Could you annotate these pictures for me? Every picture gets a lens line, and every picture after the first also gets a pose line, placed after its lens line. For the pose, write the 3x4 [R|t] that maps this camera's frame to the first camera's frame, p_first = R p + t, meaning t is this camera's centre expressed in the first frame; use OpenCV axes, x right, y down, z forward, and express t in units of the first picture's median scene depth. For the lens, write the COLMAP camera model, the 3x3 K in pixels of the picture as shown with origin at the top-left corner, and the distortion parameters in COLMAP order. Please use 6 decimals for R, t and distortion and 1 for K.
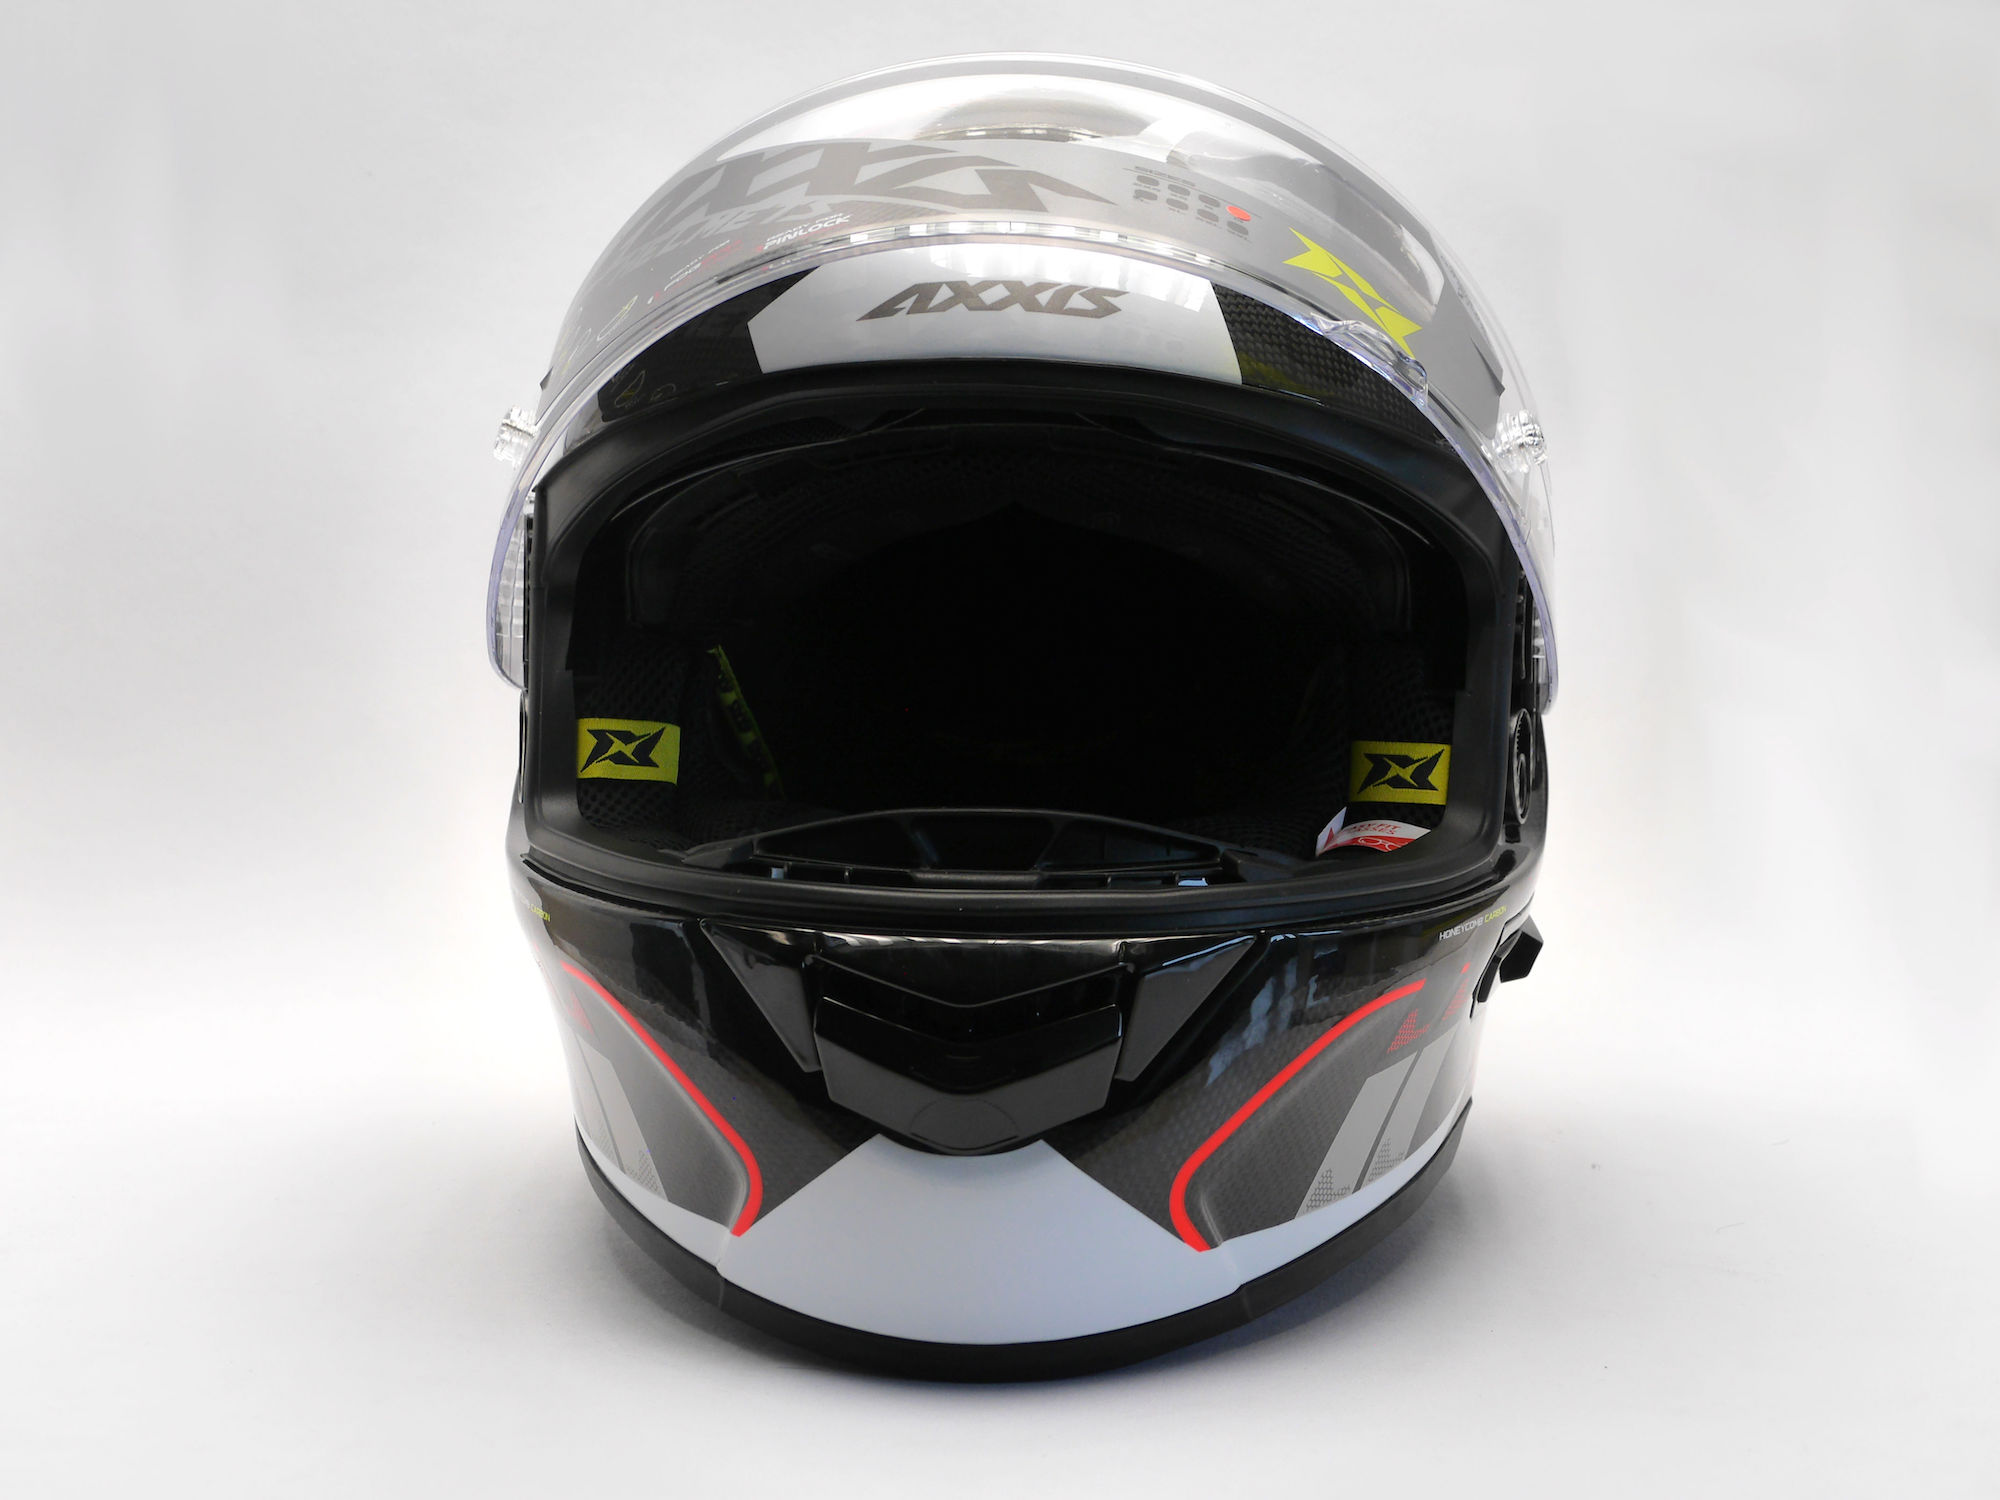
lens RADIAL K [[2970.6, 0, 1012.4], [0, 2970.6, 761.4], [0, 0, 1]] dist [-0.025660, 0.039940]
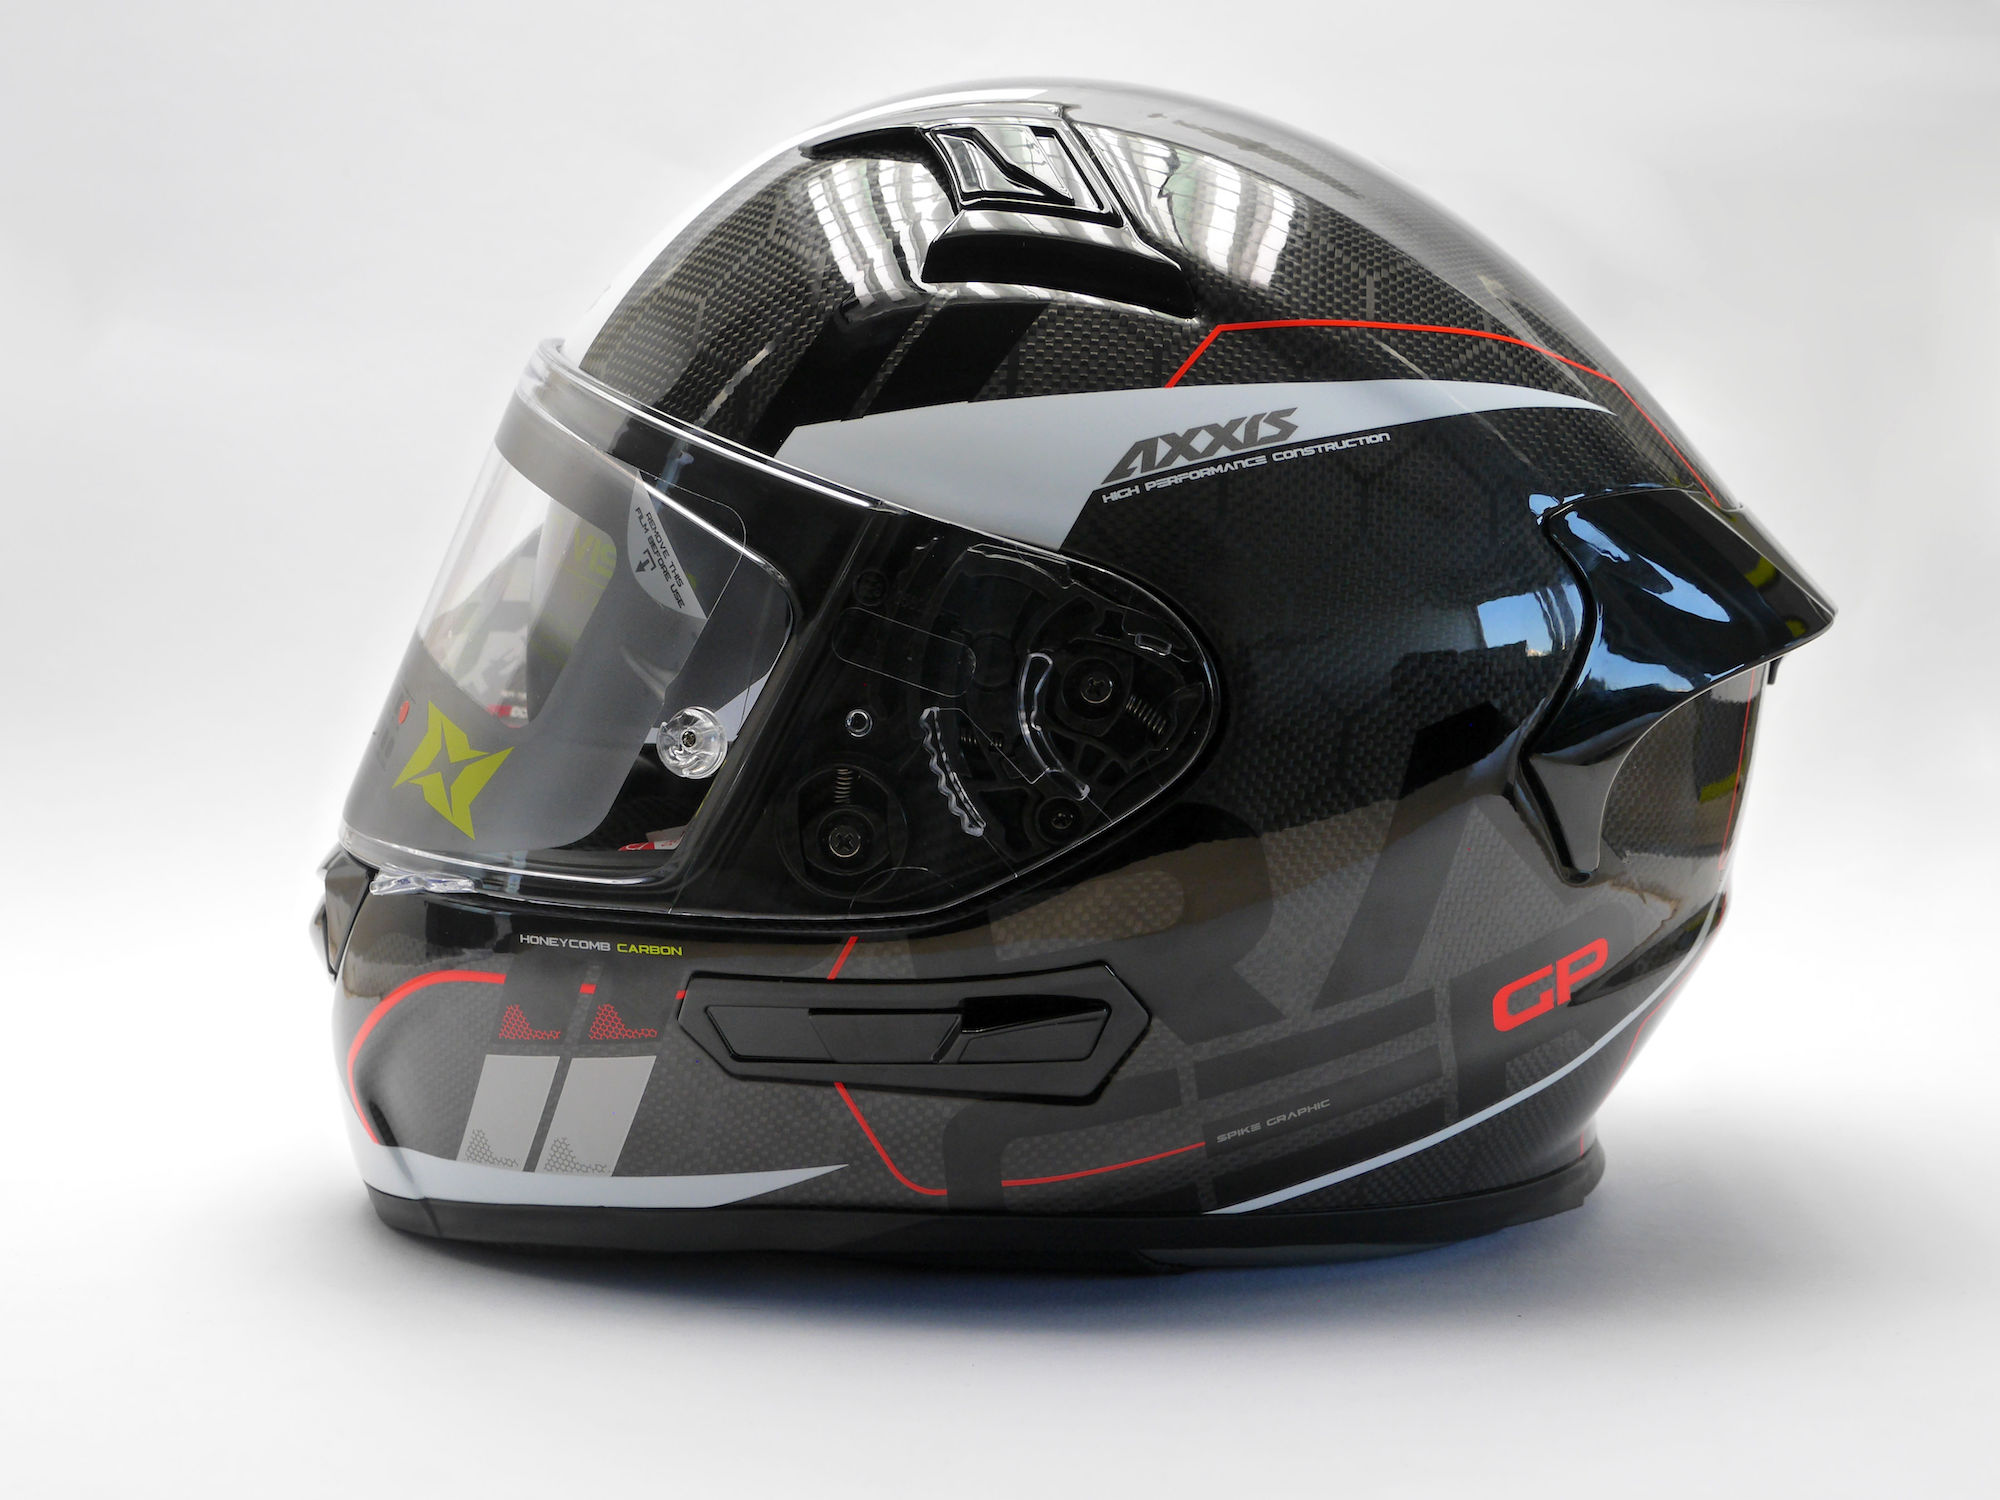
lens RADIAL K [[2970.6, 0, 1012.4], [0, 2970.6, 761.4], [0, 0, 1]] dist [-0.025660, 0.039940]
pose [[0.069695, 0.138050, -0.987970, 1.123515], [-0.103775, 0.986008, 0.130455, -0.145044], [0.992156, 0.093435, 0.083046, 1.076271]]
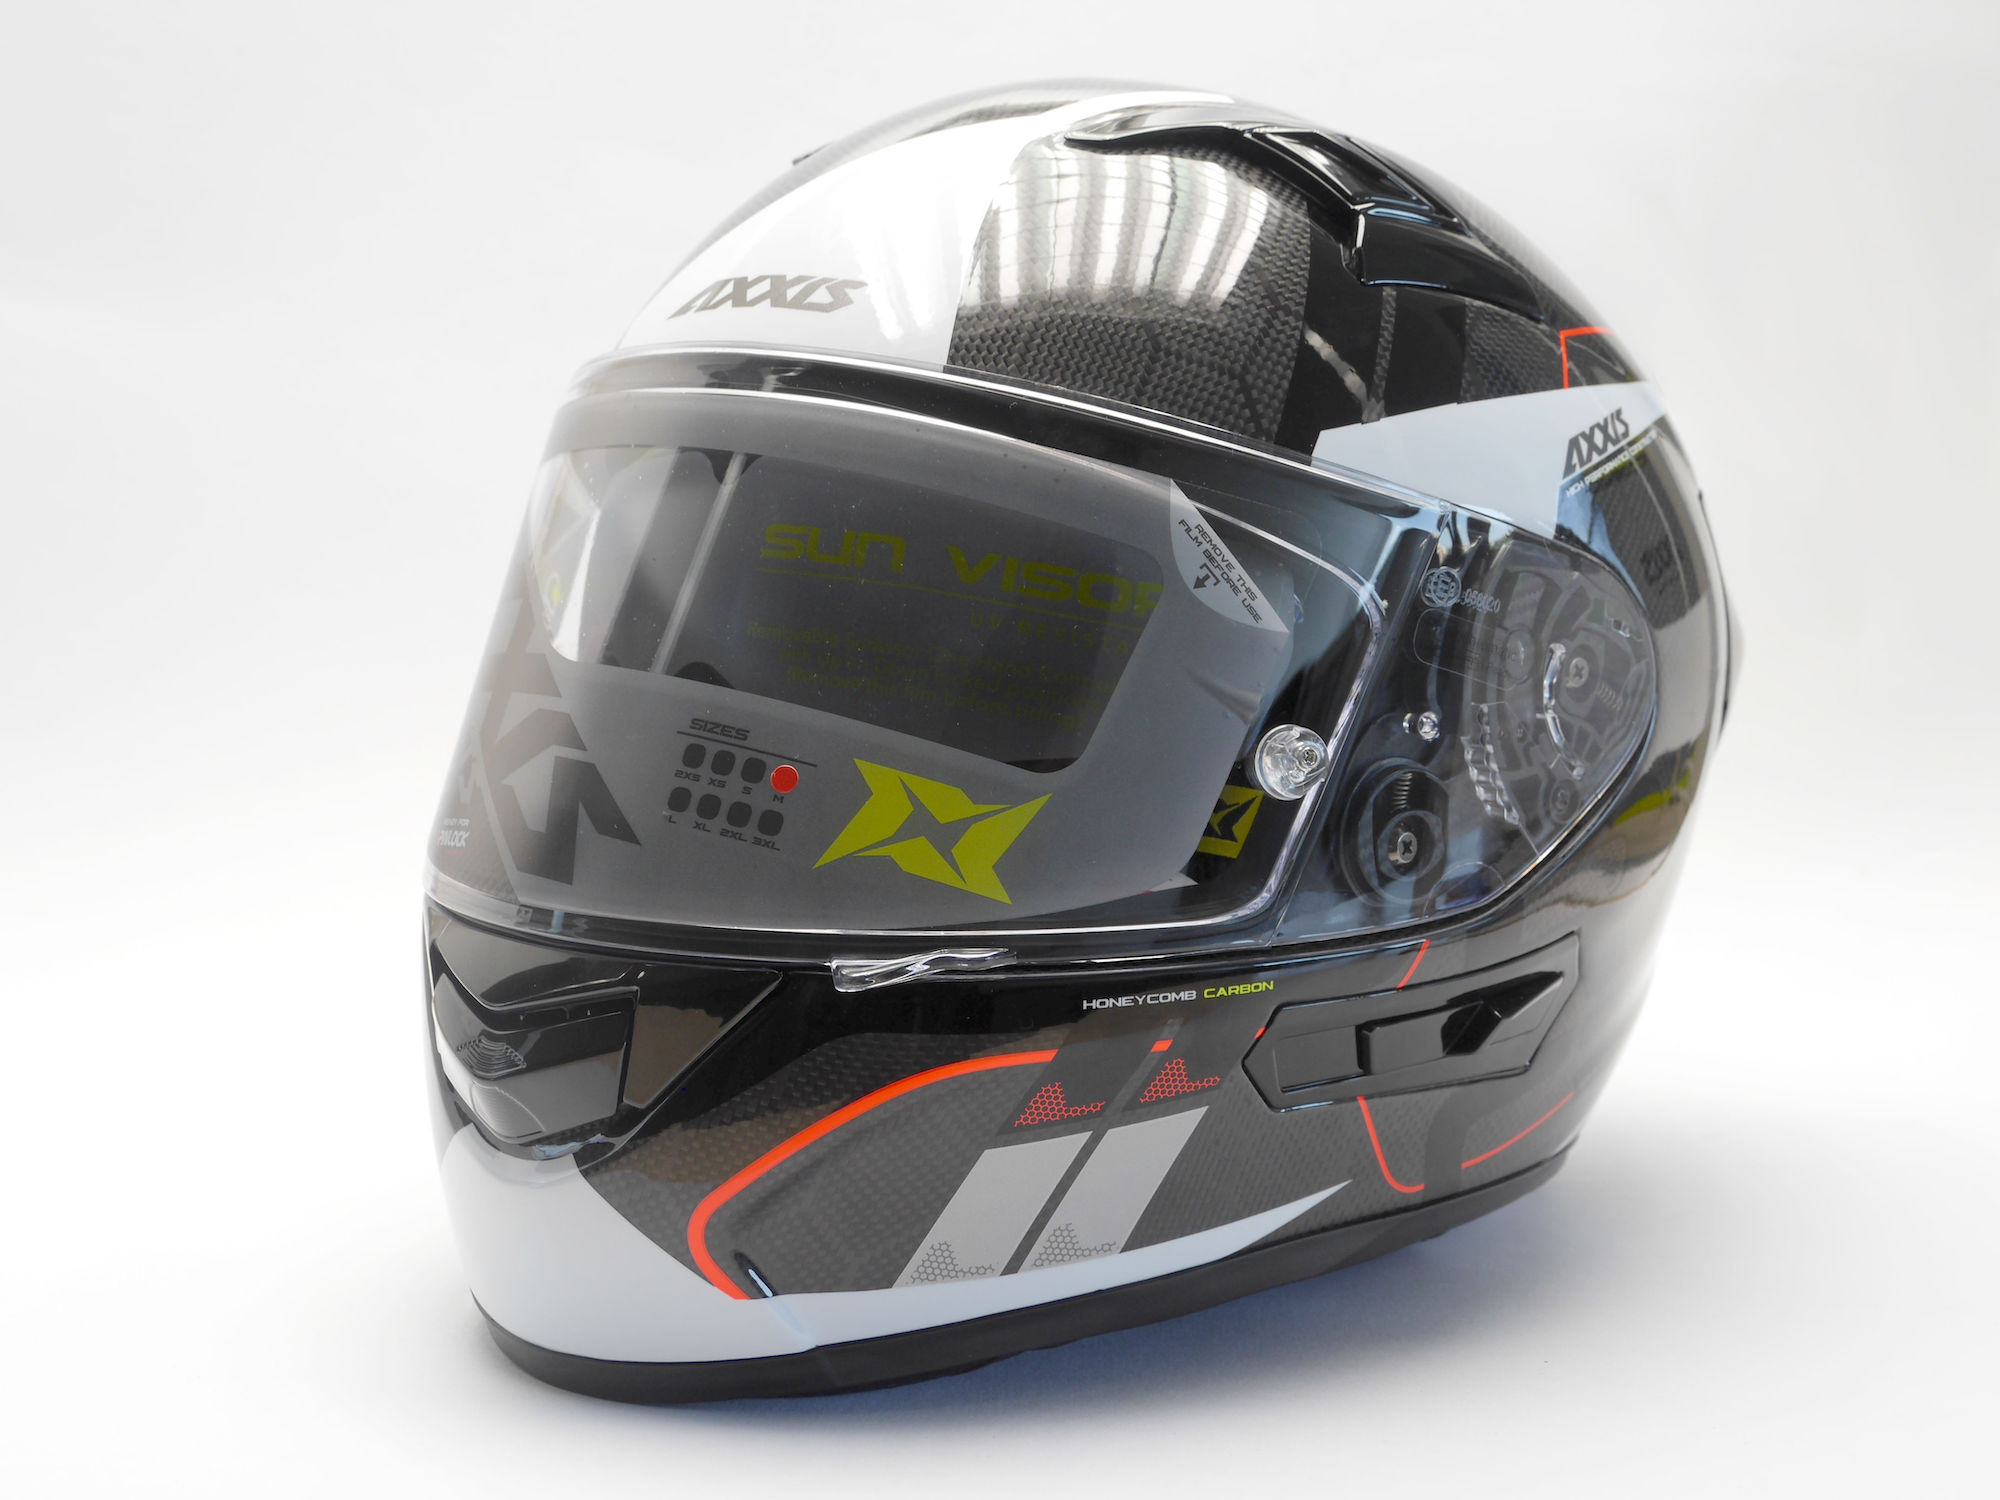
lens RADIAL K [[2970.6, 0, 1012.4], [0, 2970.6, 761.4], [0, 0, 1]] dist [-0.025660, 0.039940]
pose [[0.778911, 0.075131, -0.622617, 0.674583], [-0.062236, 0.997158, 0.042468, -0.050007], [0.624038, 0.005671, 0.781373, 0.294296]]
